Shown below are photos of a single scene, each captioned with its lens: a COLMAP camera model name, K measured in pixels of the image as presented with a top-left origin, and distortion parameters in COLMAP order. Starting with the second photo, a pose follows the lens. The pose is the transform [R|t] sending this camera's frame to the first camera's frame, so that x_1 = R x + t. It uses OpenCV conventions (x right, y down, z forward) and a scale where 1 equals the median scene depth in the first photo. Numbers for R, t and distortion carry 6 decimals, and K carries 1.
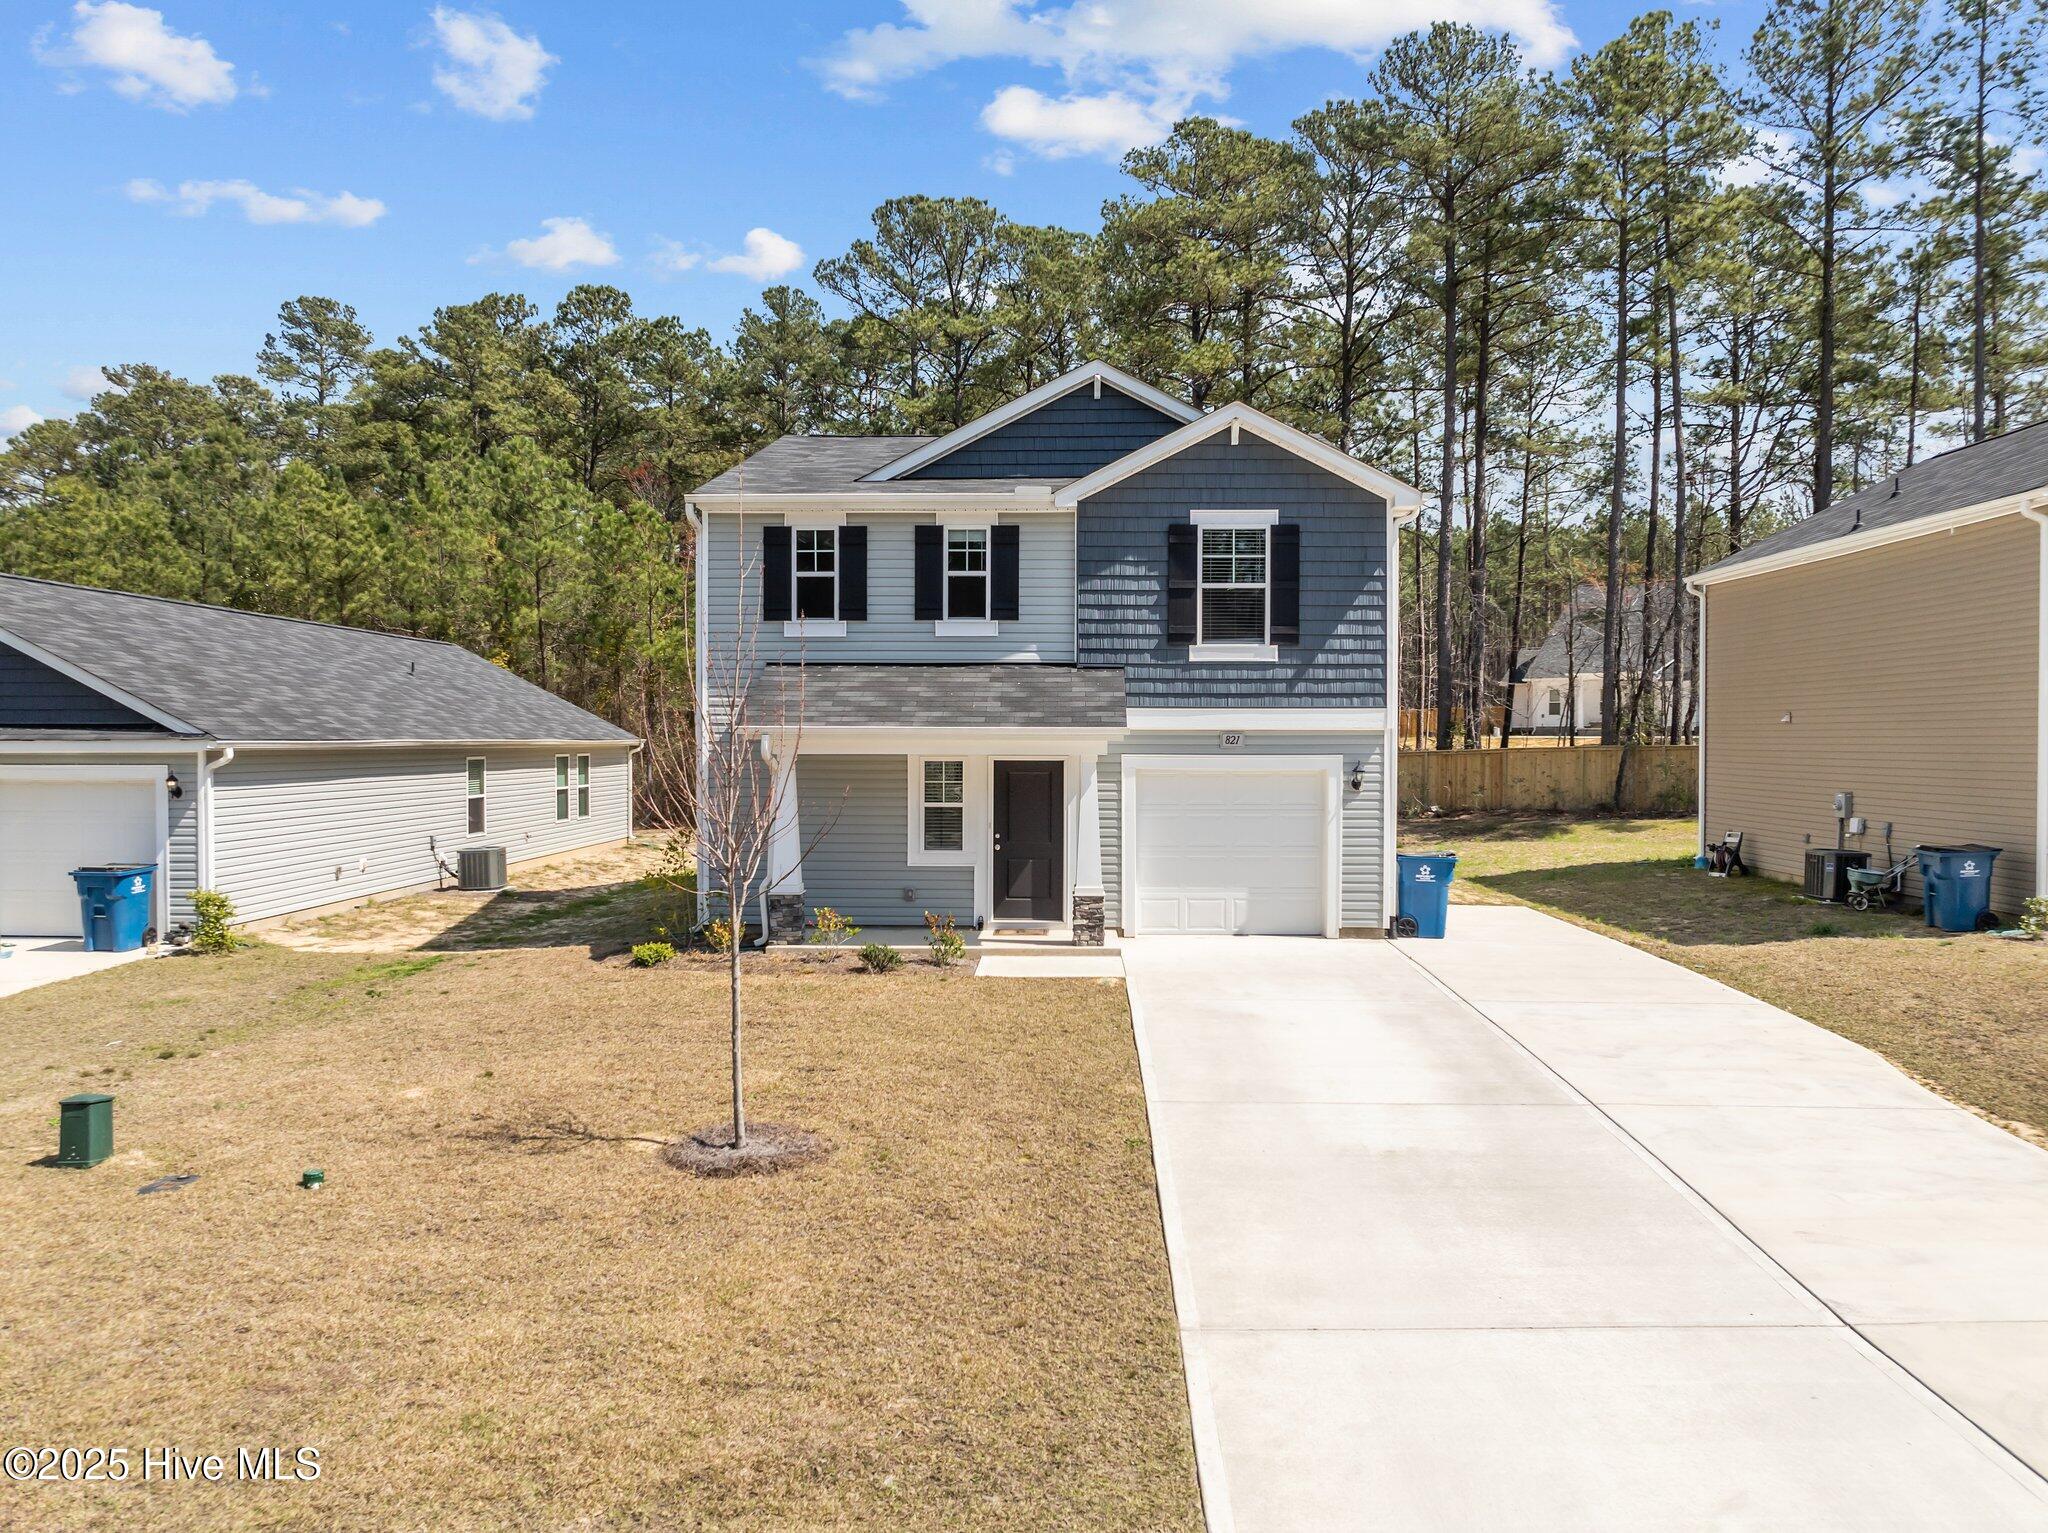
lens RADIAL K [[1445.7, 0, 1028.1], [0, 1445.7, 758.0], [0, 0, 1]] dist [-0.034059, -0.005011]
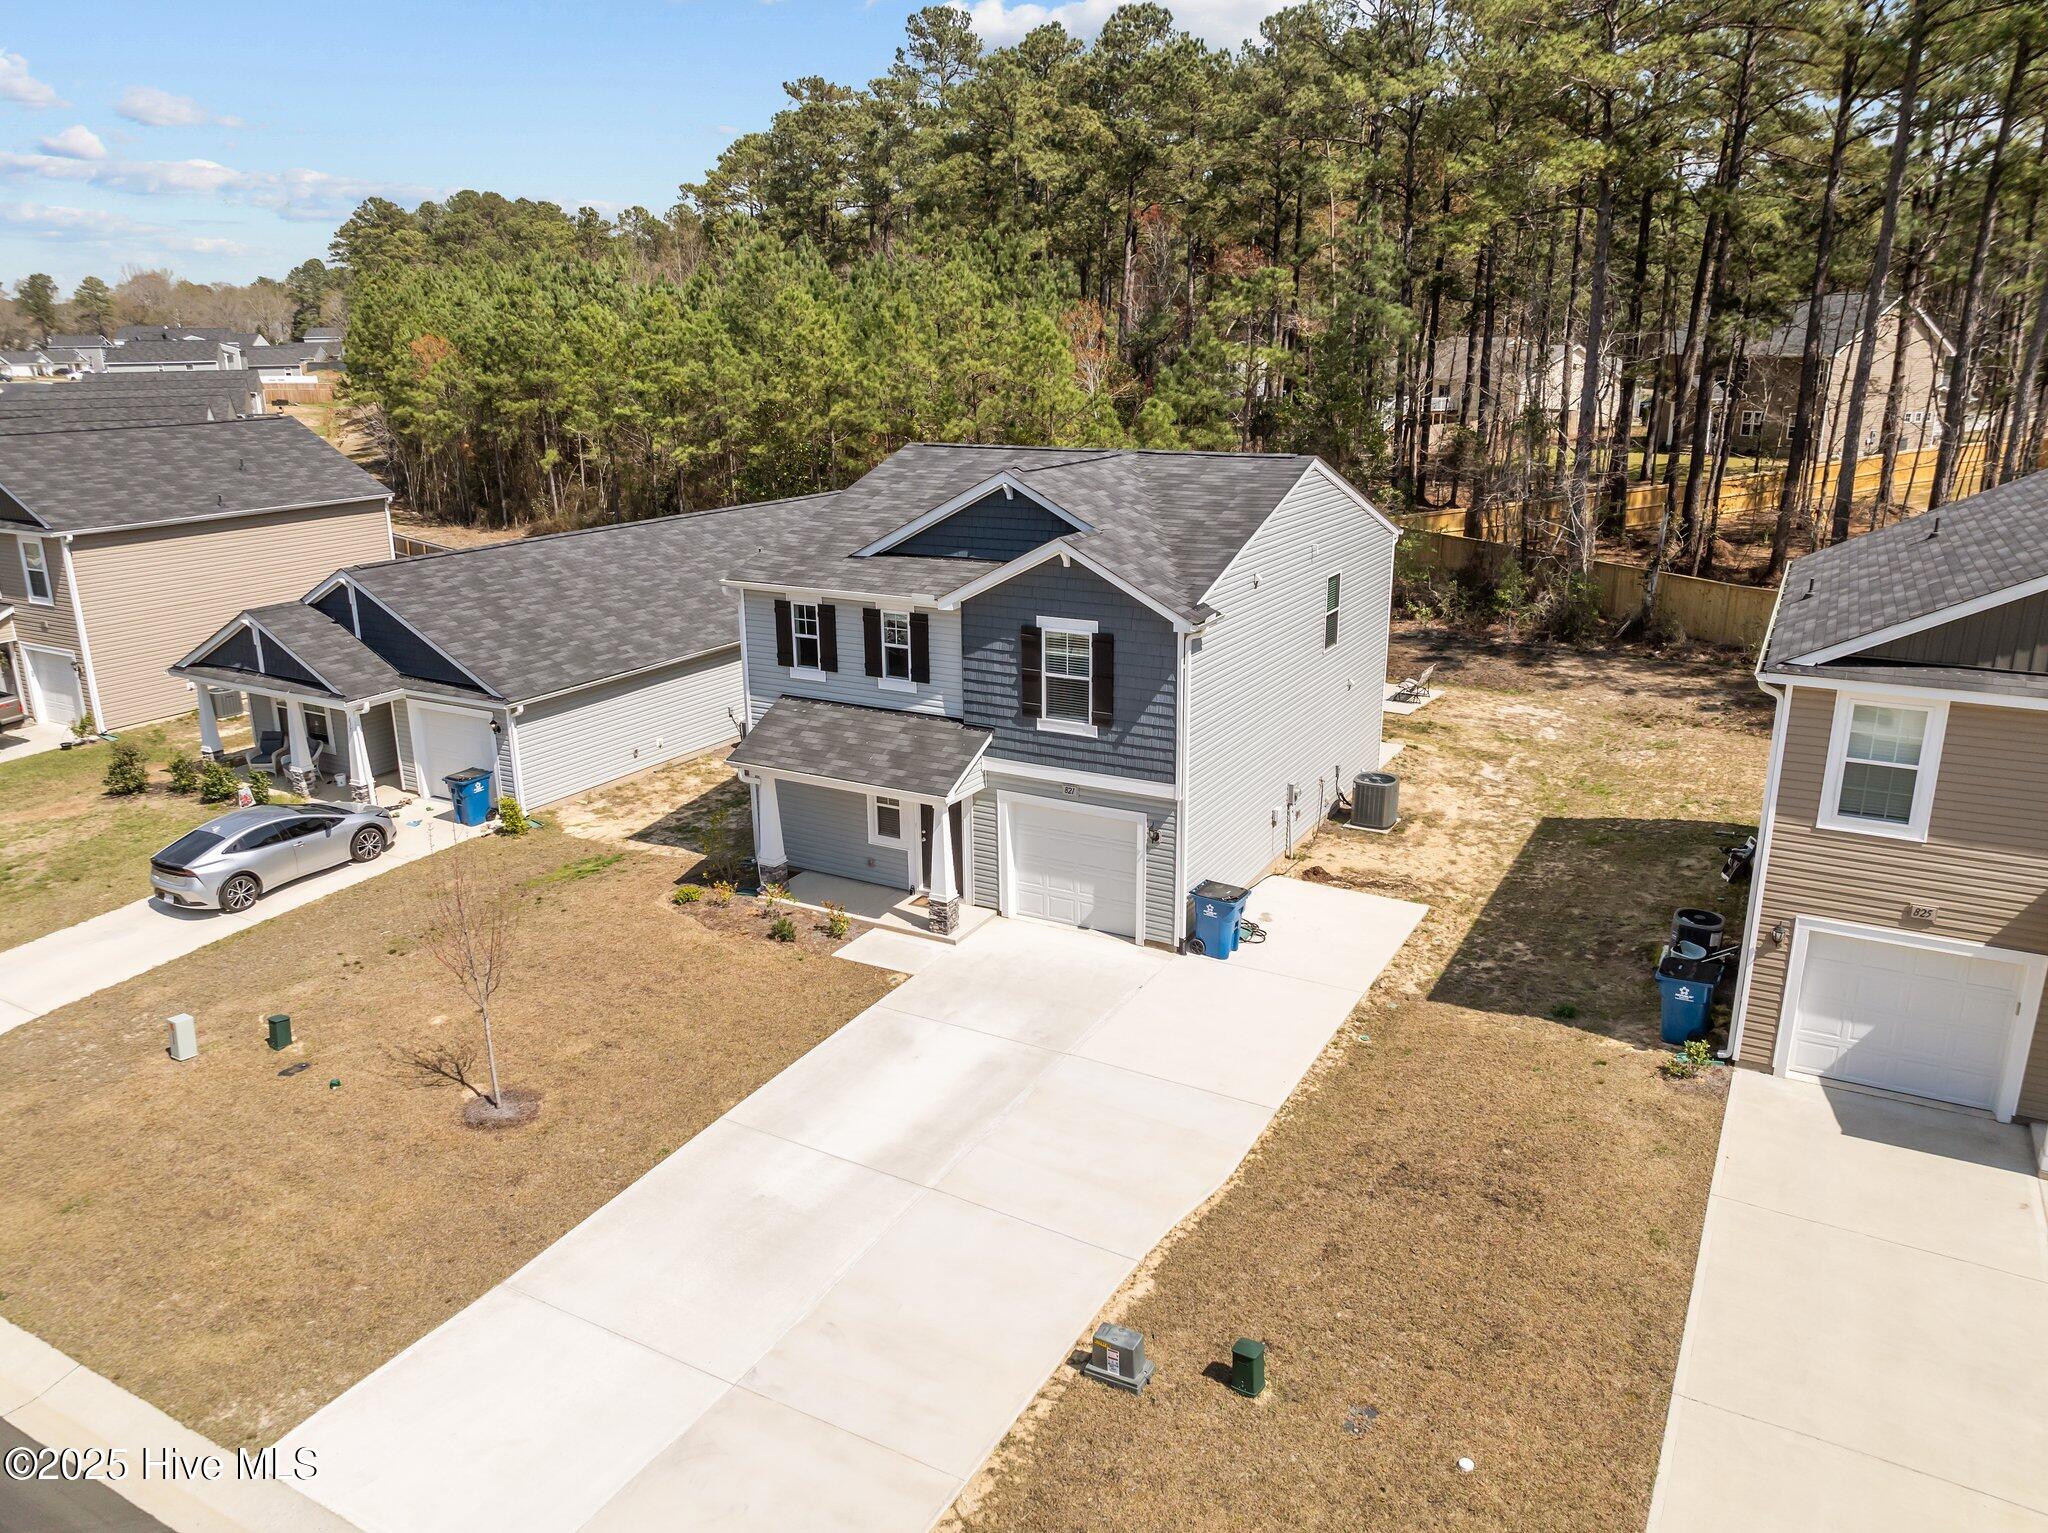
lens RADIAL K [[1445.7, 0, 1028.1], [0, 1445.7, 758.0], [0, 0, 1]] dist [-0.034059, -0.005011]
pose [[0.884719, 0.121952, -0.449888, 0.688552], [0.003089, 0.963613, 0.267283, -0.387885], [0.466114, -0.237860, 0.852151, -0.120345]]
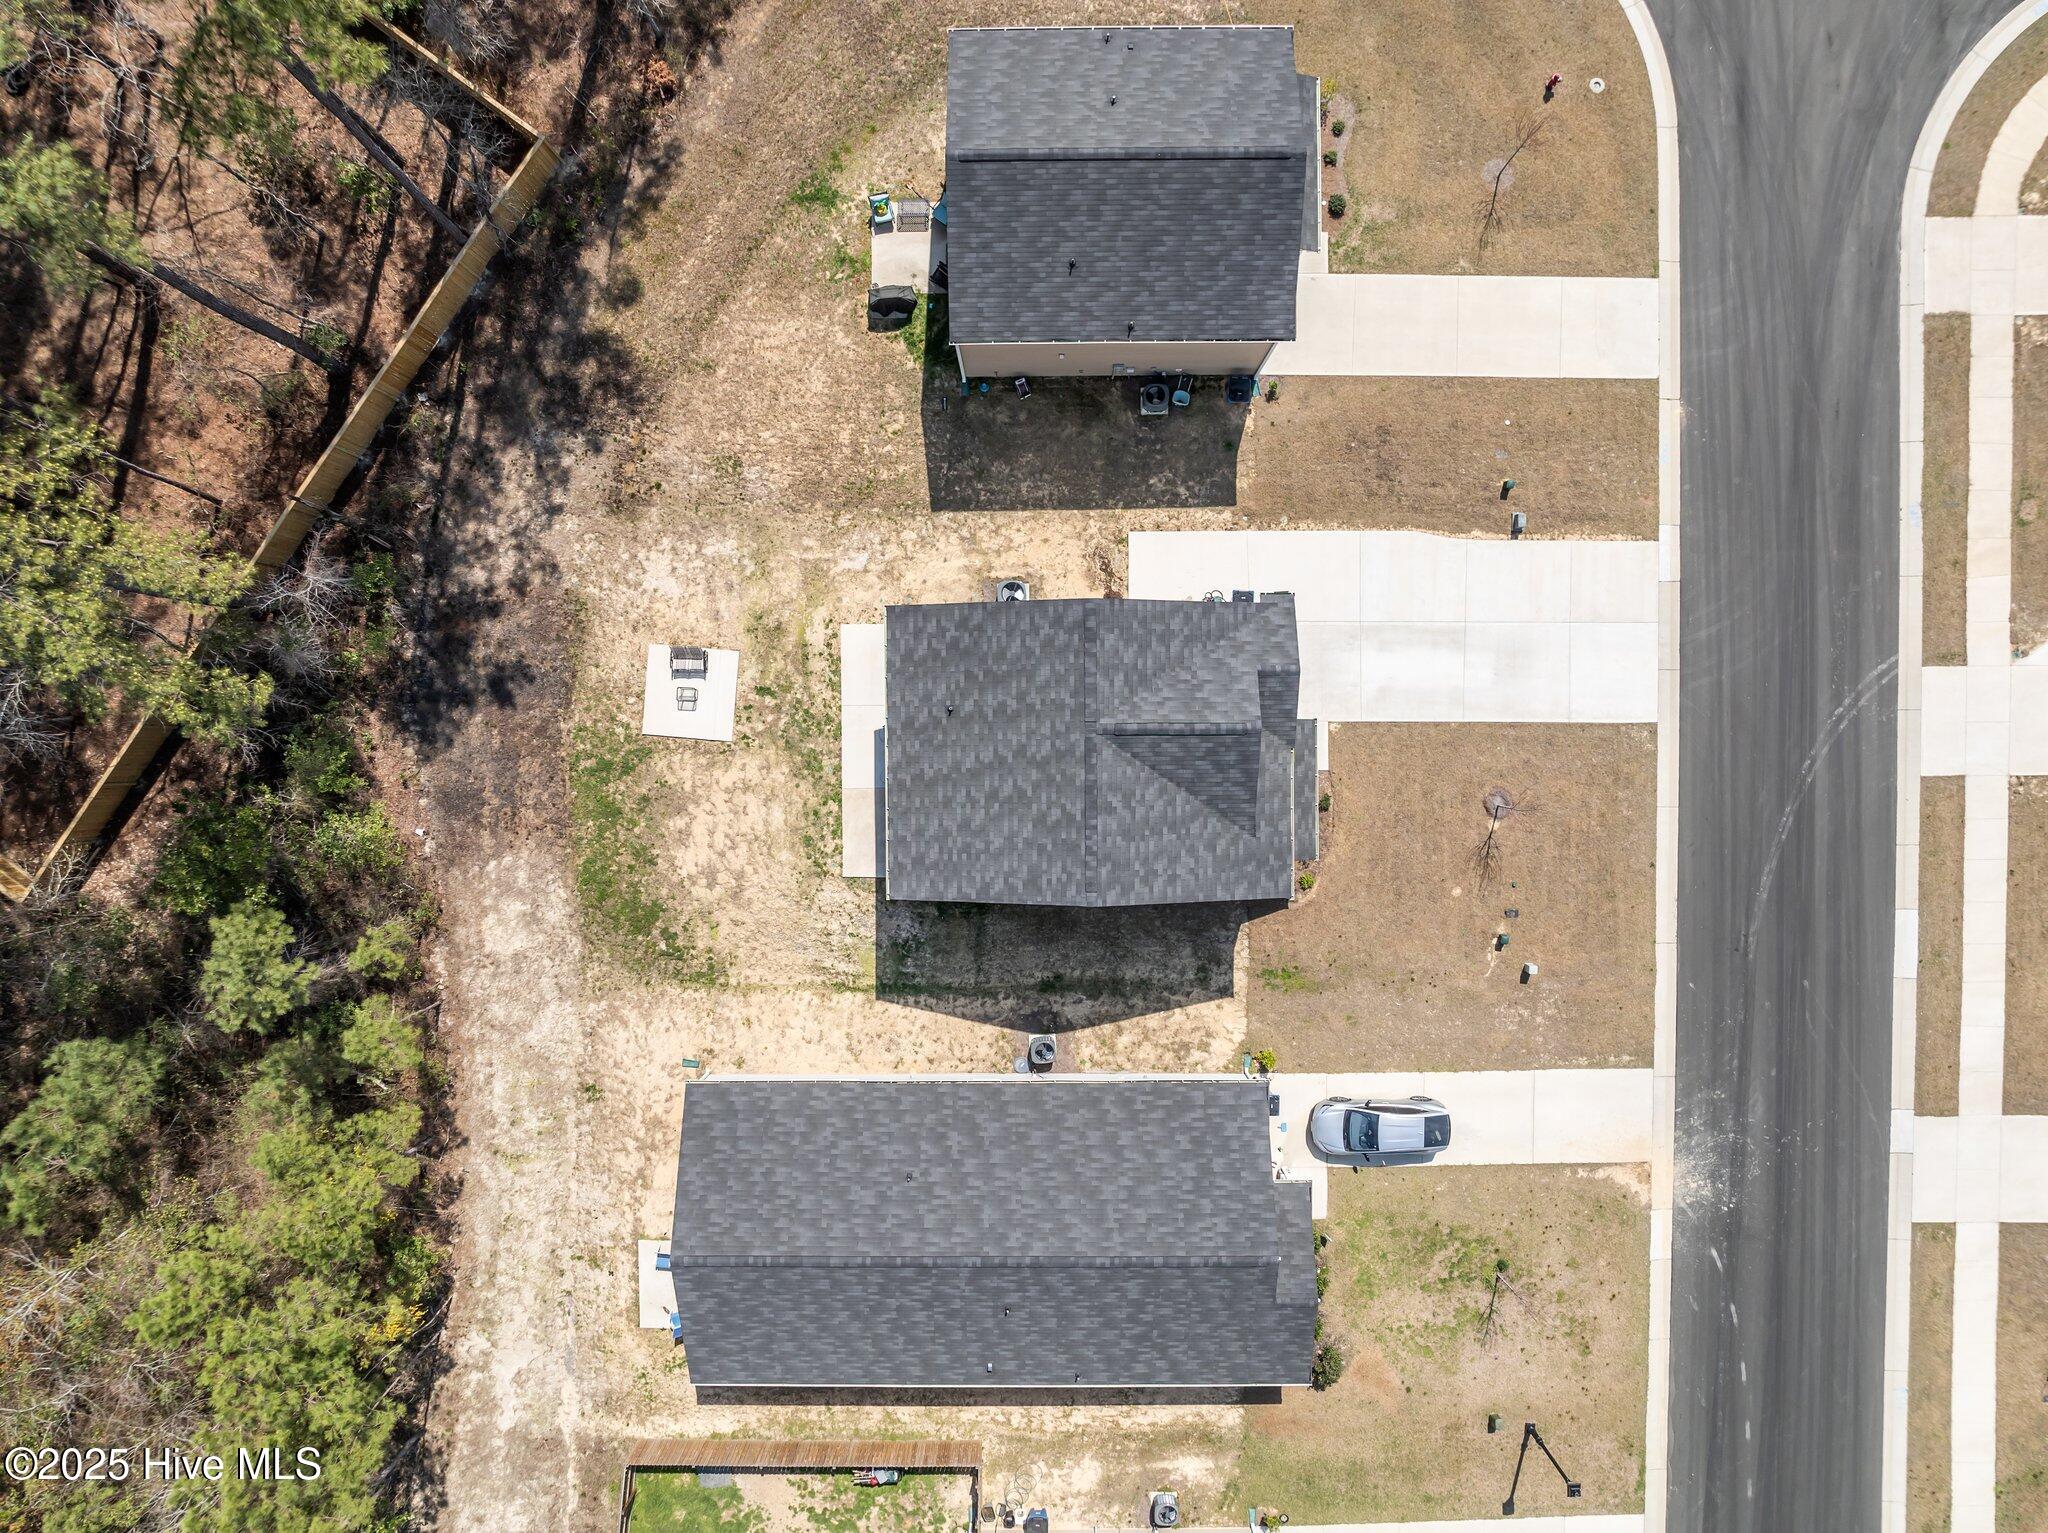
lens RADIAL K [[1445.7, 0, 1028.1], [0, 1445.7, 758.0], [0, 0, 1]] dist [-0.034059, -0.005011]
pose [[-0.030899, -0.999200, -0.025377, 0.076201], [0.017869, -0.025938, 0.999504, -2.560731], [-0.999363, 0.030430, 0.018657, 1.370495]]
